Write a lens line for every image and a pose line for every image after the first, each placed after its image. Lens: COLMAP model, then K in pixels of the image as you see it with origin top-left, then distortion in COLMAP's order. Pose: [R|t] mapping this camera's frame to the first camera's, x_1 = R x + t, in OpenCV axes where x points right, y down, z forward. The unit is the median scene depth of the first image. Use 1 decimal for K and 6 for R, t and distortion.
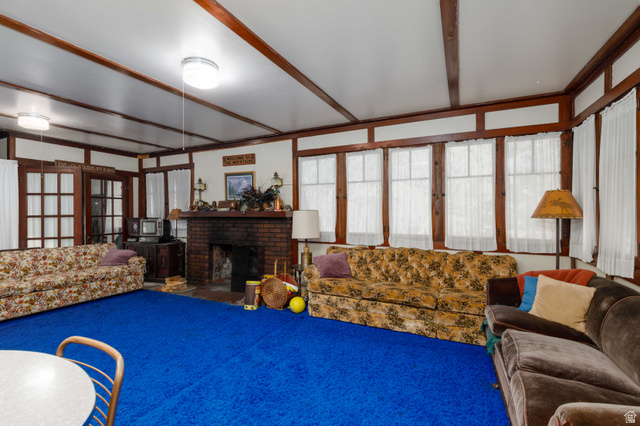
lens RADIAL K [[280.9, 0, 322.3], [0, 280.9, 210.4], [0, 0, 1]] dist [-0.001202, 0.000058]
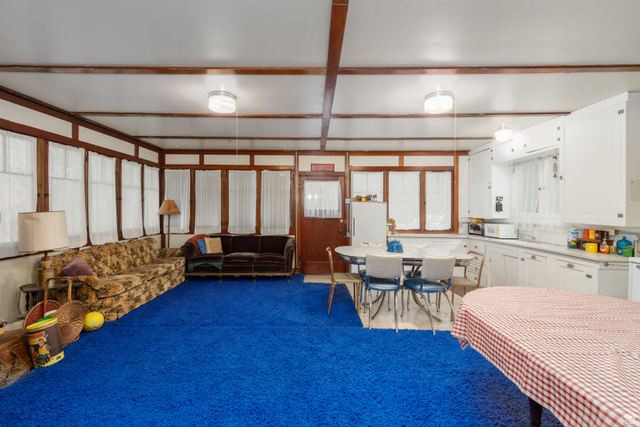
lens RADIAL K [[280.9, 0, 319.6], [0, 280.9, 211.0], [0, 0, 1]] dist [-0.001202, 0.000058]
pose [[-0.424087, -0.008398, 0.905583, -1.121491], [0.001716, 0.999948, 0.010076, -0.008060], [-0.905620, 0.005827, -0.424050, 0.715082]]
